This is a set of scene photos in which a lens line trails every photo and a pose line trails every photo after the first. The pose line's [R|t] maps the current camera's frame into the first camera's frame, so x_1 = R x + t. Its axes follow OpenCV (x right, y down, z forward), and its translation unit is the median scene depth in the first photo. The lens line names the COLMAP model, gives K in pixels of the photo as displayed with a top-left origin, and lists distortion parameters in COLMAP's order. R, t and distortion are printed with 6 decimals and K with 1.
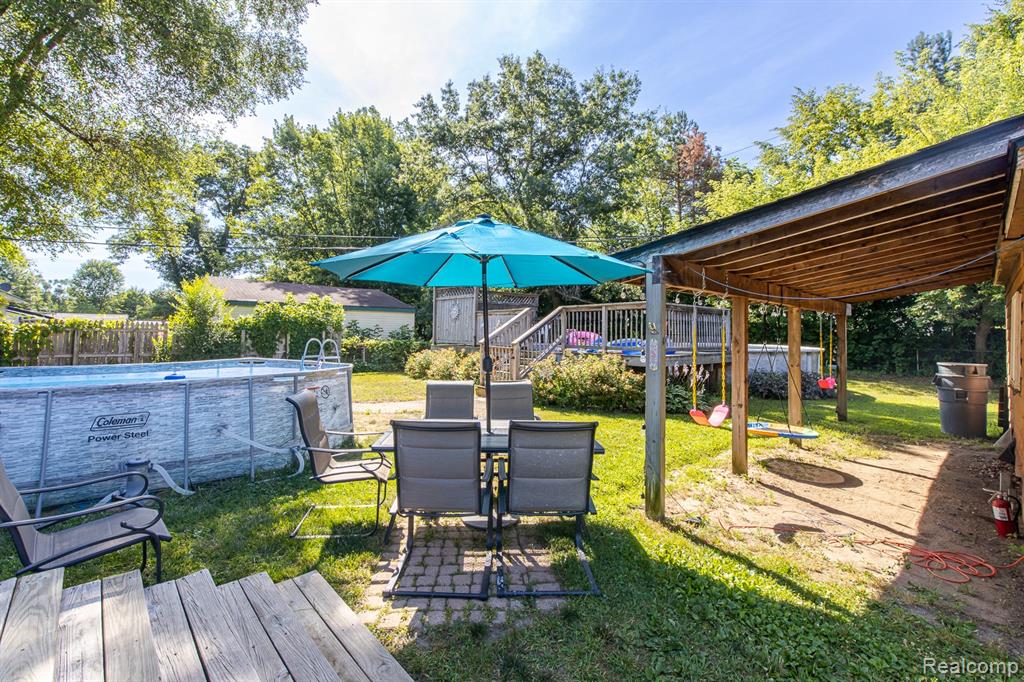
lens RADIAL K [[446.0, 0, 507.1], [0, 446.0, 315.7], [0, 0, 1]] dist [0.000928, 0.000023]
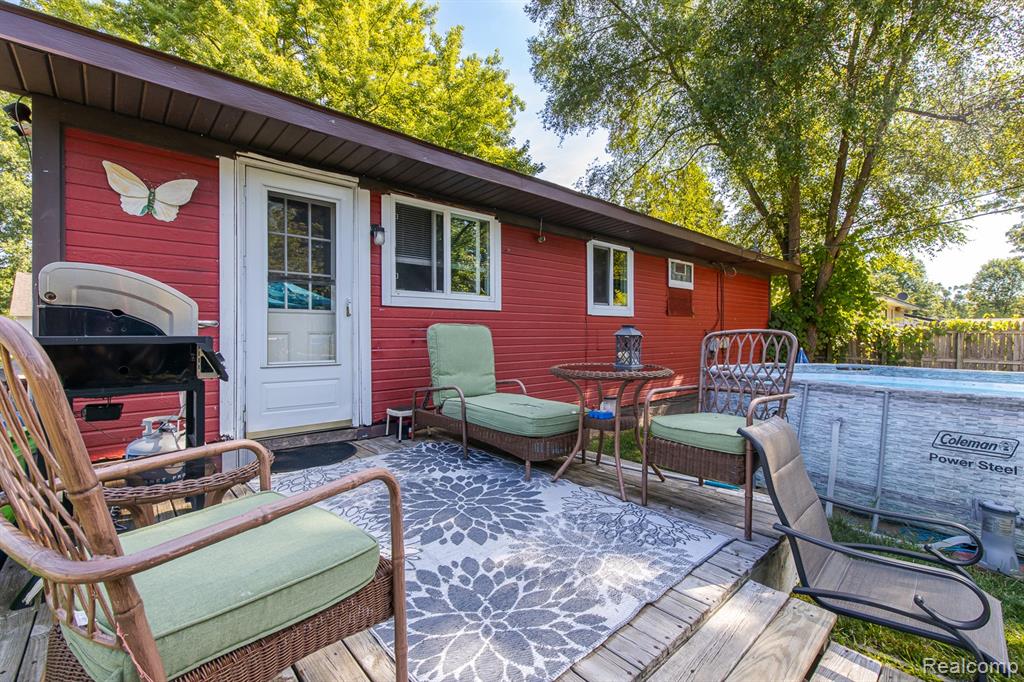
lens RADIAL K [[443.0, 0, 514.1], [0, 443.0, 336.1], [0, 0, 1]] dist [0.001212, 0.000235]
pose [[-0.012897, -0.007325, -0.999890, -0.080971], [0.035124, 0.999353, -0.007774, 0.025397], [0.999300, -0.035220, -0.012632, 0.178092]]
